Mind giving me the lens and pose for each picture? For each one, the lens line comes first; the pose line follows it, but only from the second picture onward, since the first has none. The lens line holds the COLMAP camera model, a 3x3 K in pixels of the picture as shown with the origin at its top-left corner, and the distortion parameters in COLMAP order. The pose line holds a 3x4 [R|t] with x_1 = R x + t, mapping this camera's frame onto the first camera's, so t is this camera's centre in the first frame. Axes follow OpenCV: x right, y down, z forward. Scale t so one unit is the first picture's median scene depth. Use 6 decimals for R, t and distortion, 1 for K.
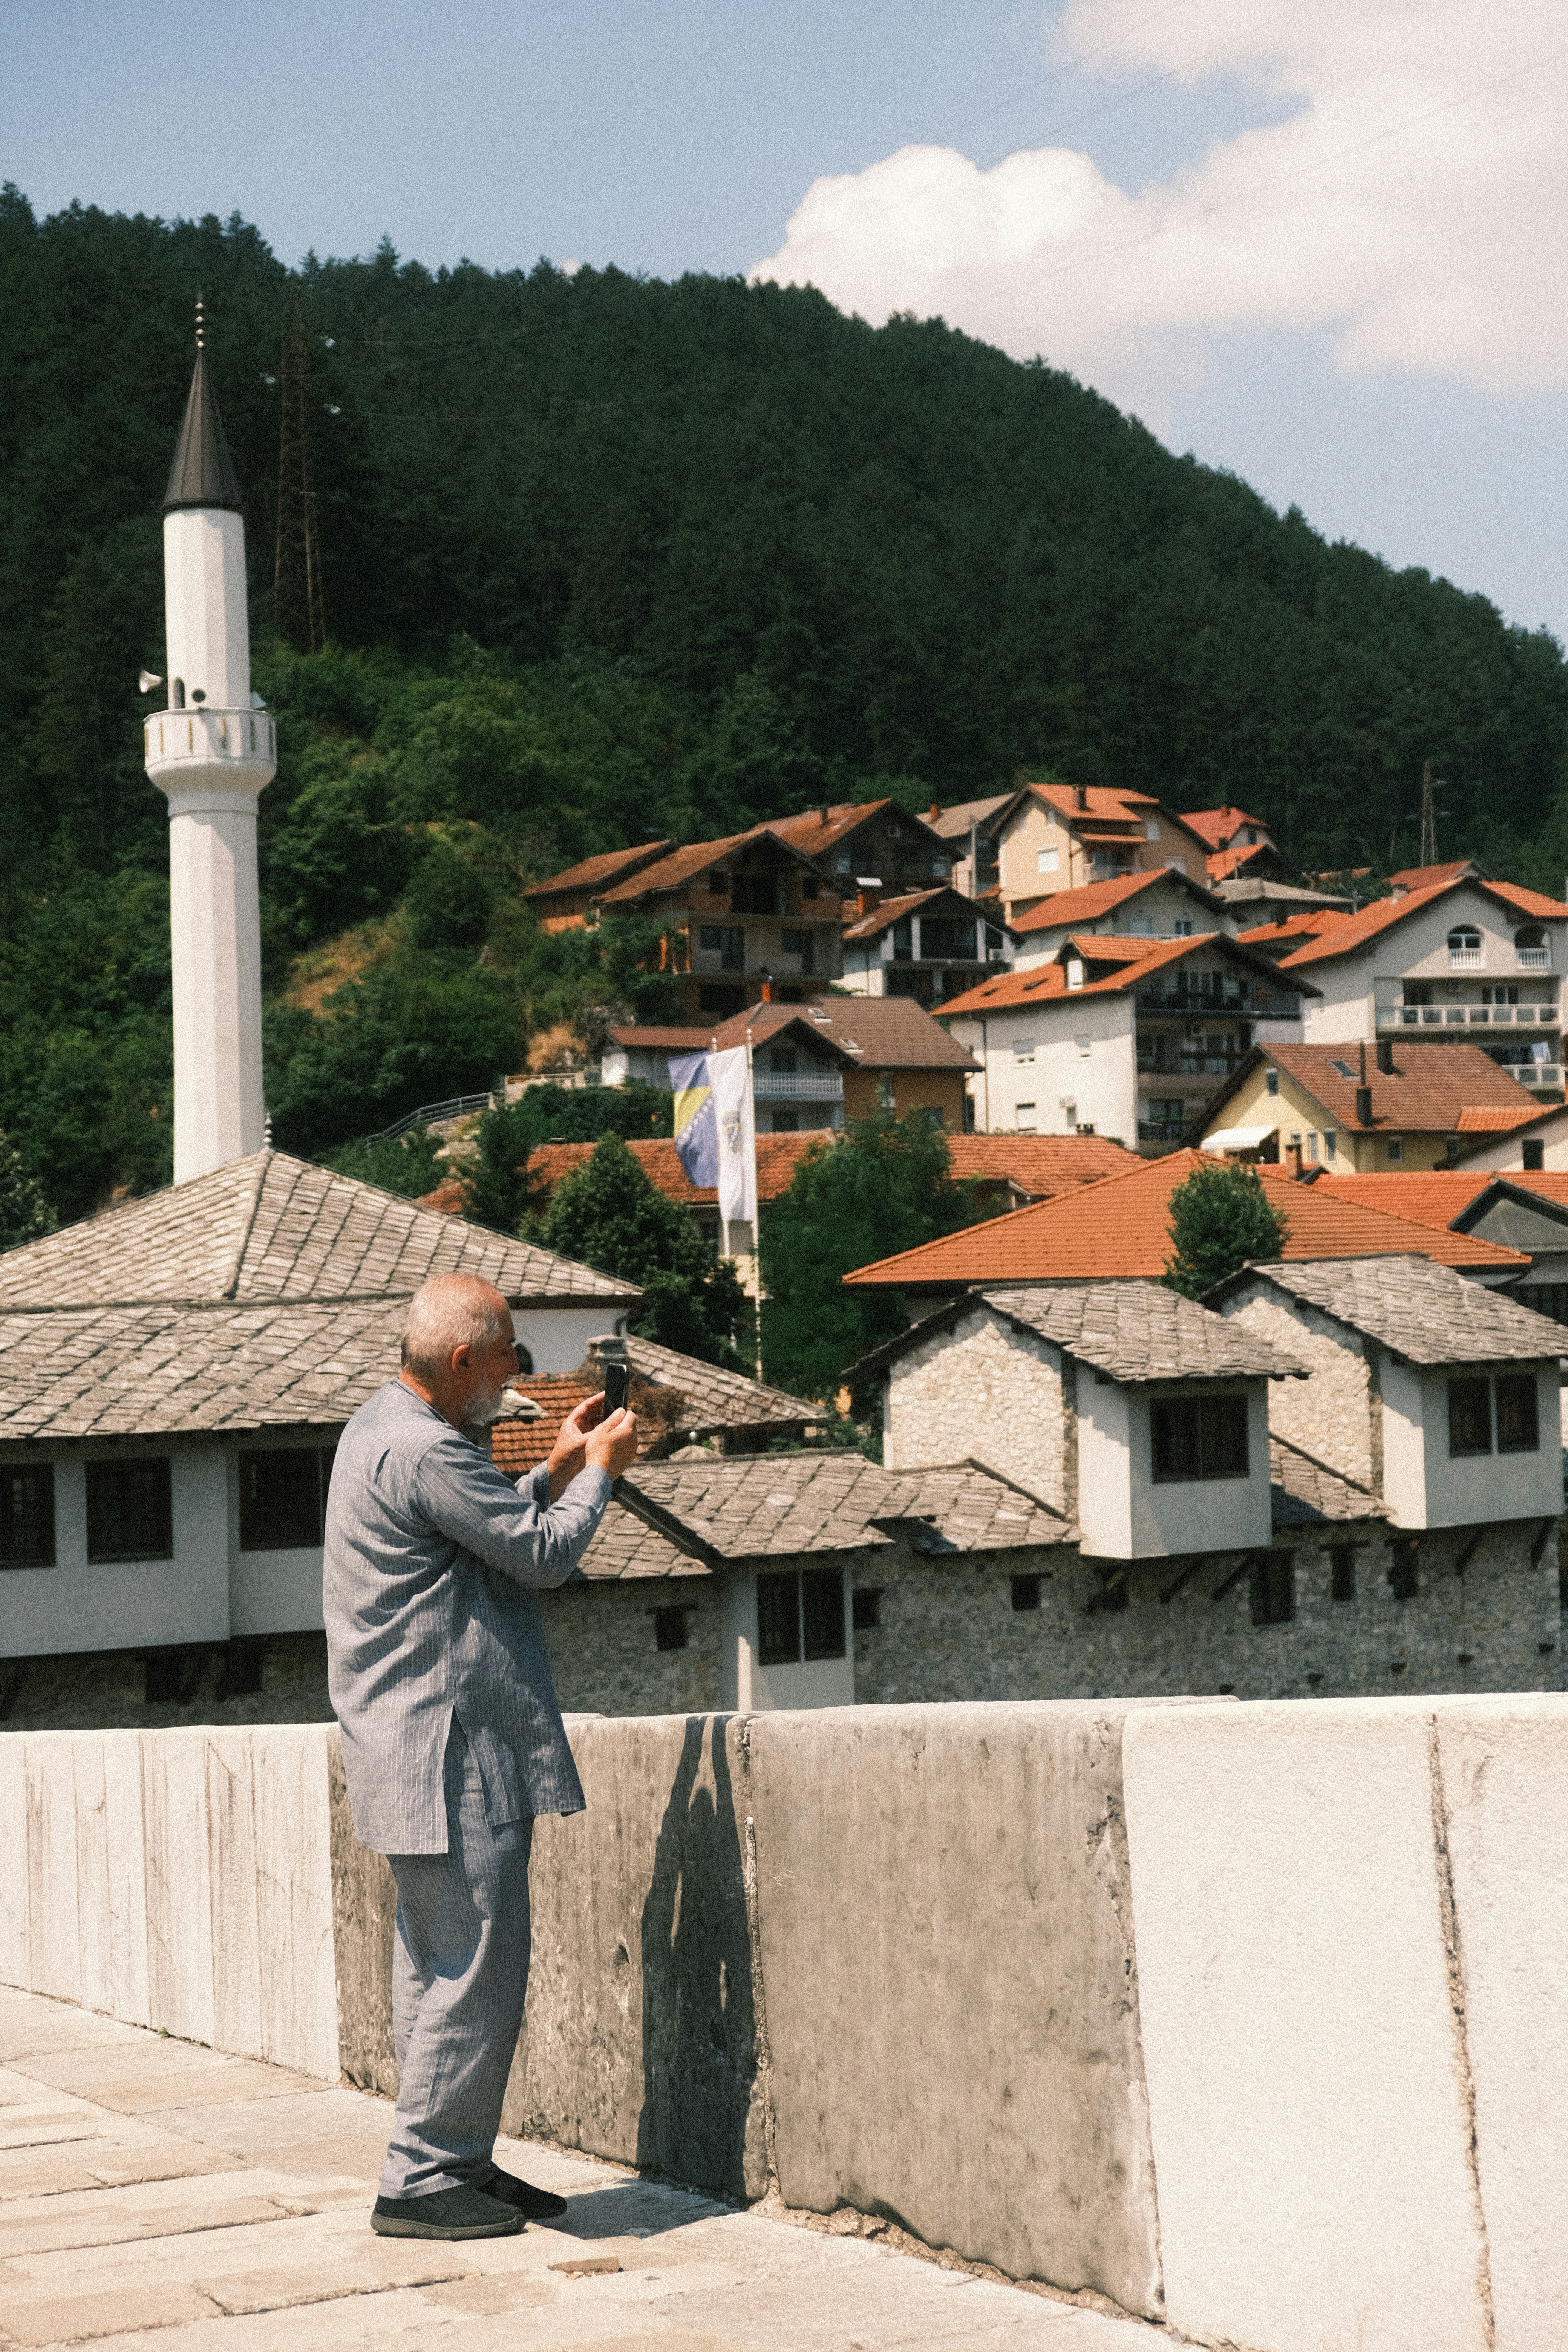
lens RADIAL K [[3319.7, 0, 790.3], [0, 3319.7, 1236.3], [0, 0, 1]] dist [-0.013693, 0.099443]
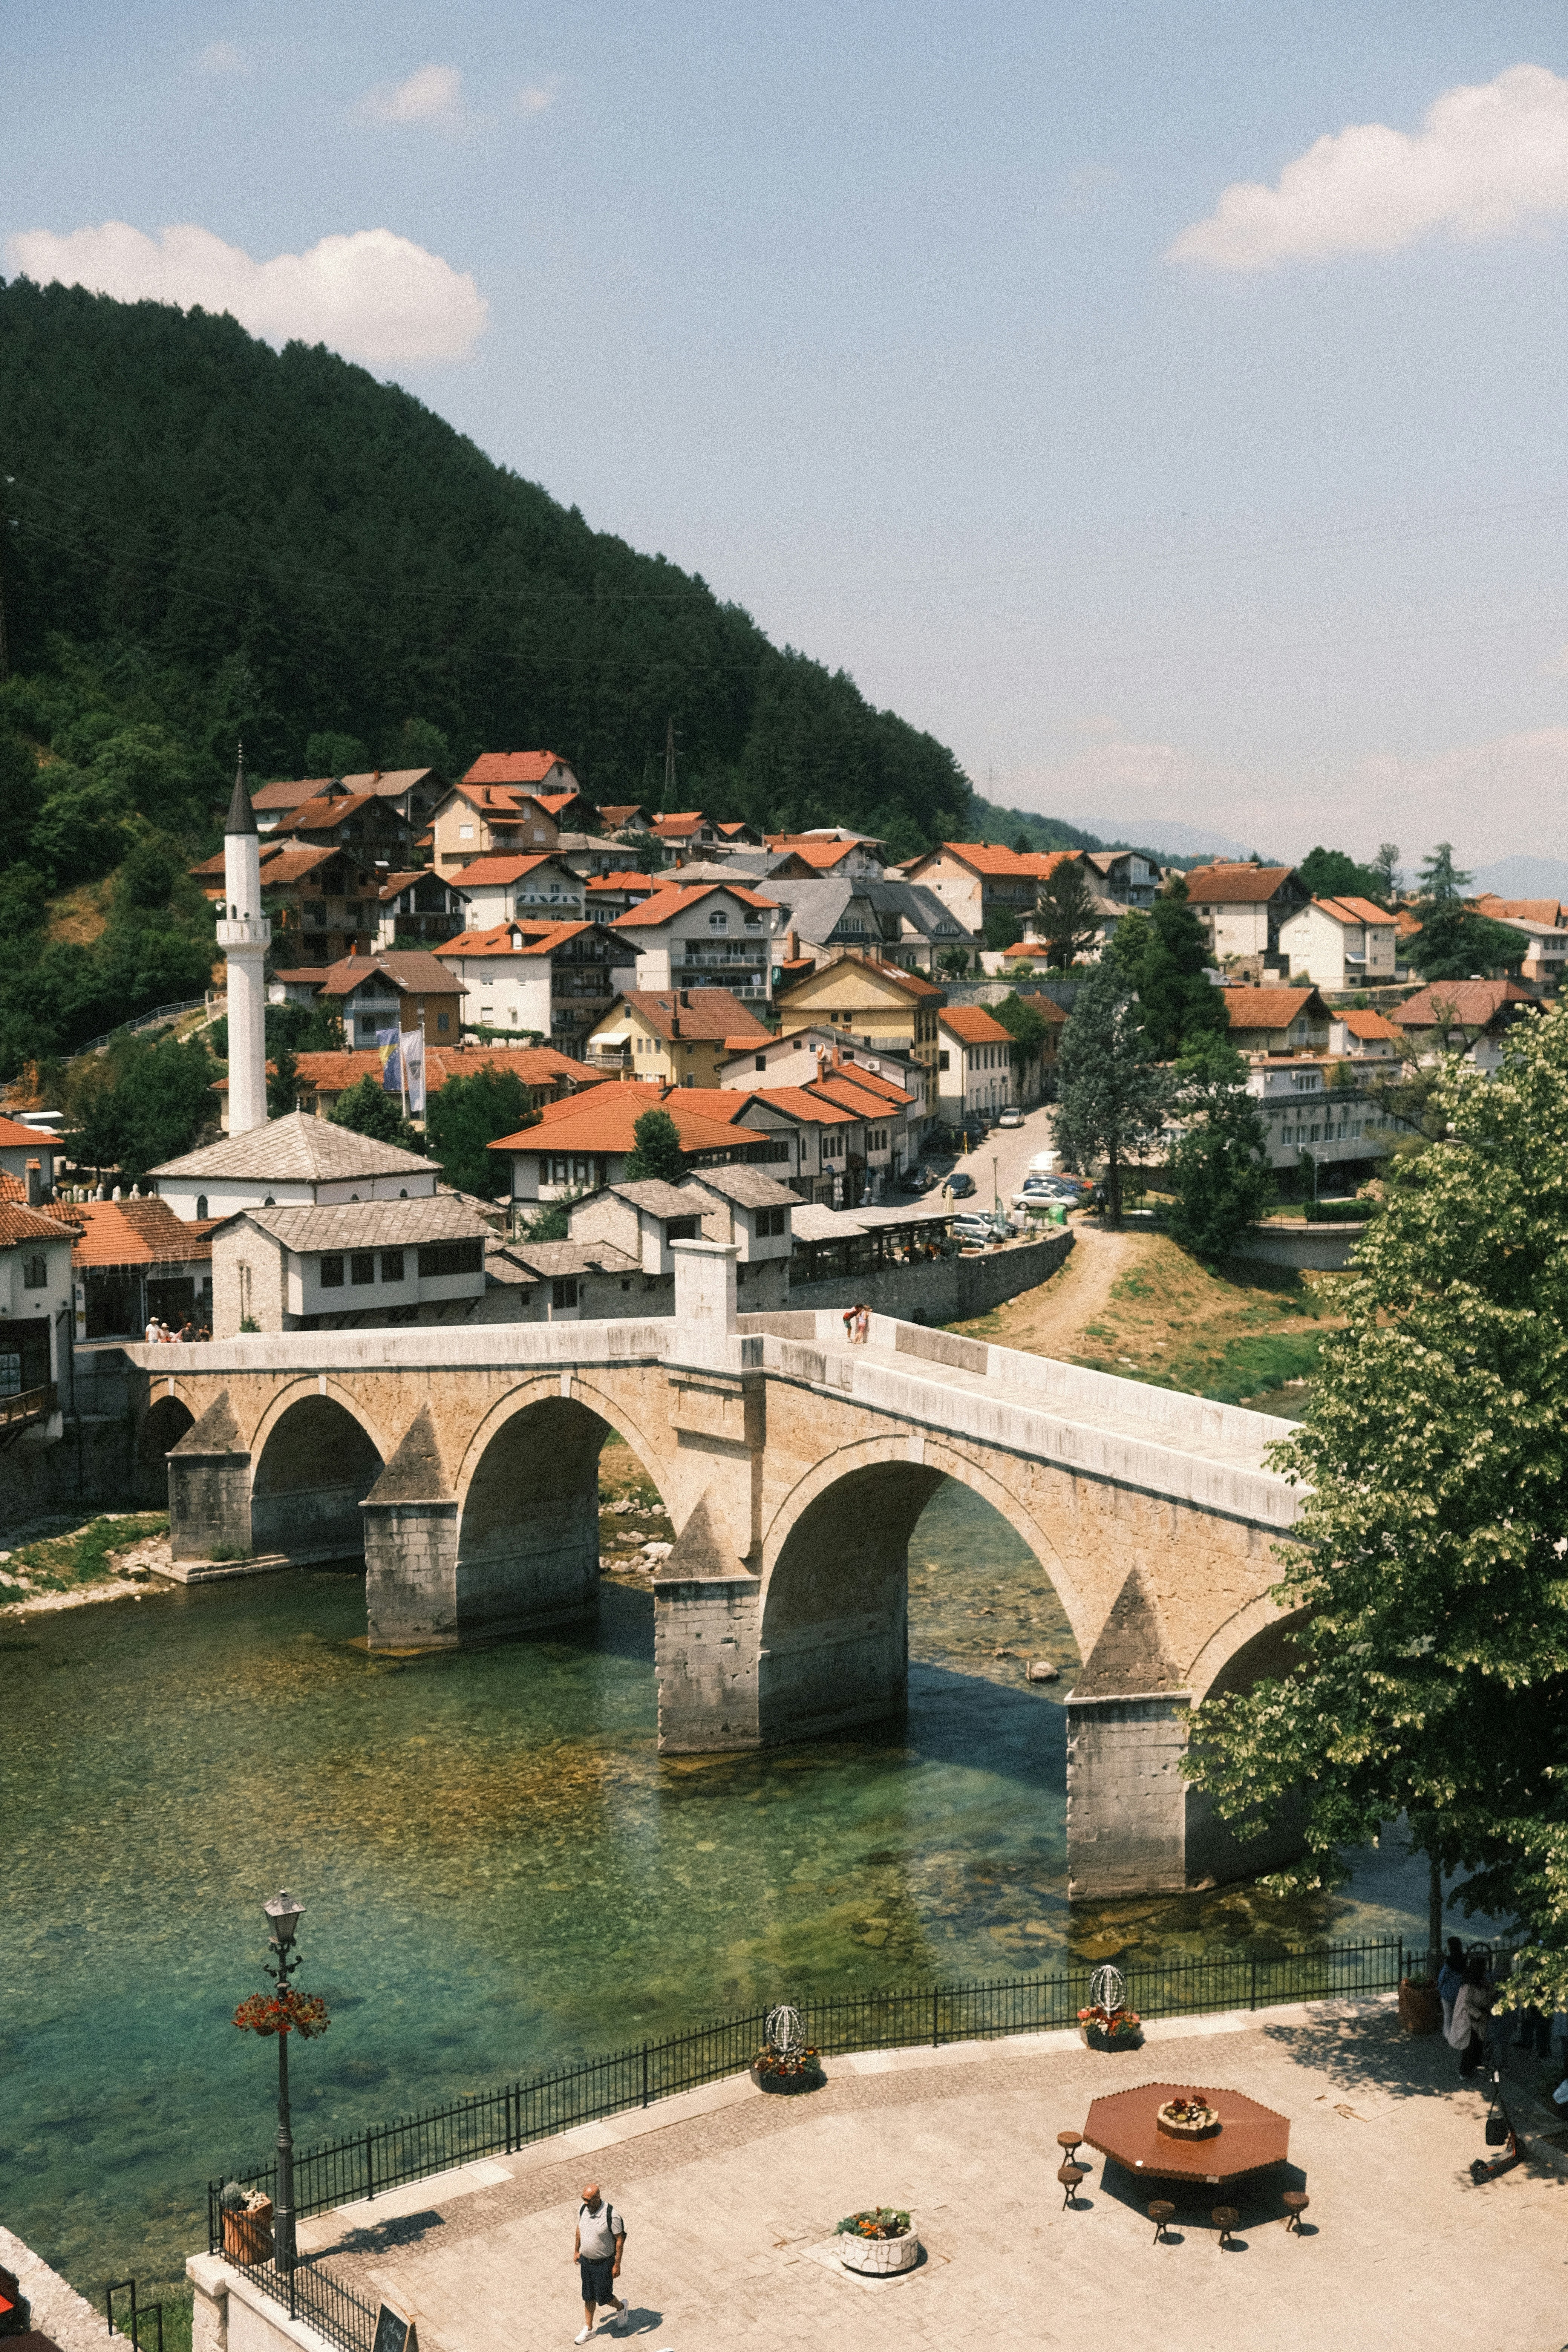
lens RADIAL K [[2812.4, 0, 784.0], [0, 2812.4, 1176.0], [0, 0, 1]] dist [0.032050, 0.024749]
pose [[0.968661, 0.002838, 0.248370, -0.156517], [-0.023103, 0.996630, 0.078713, -0.072969], [-0.247310, -0.081984, 0.965462, -0.557838]]
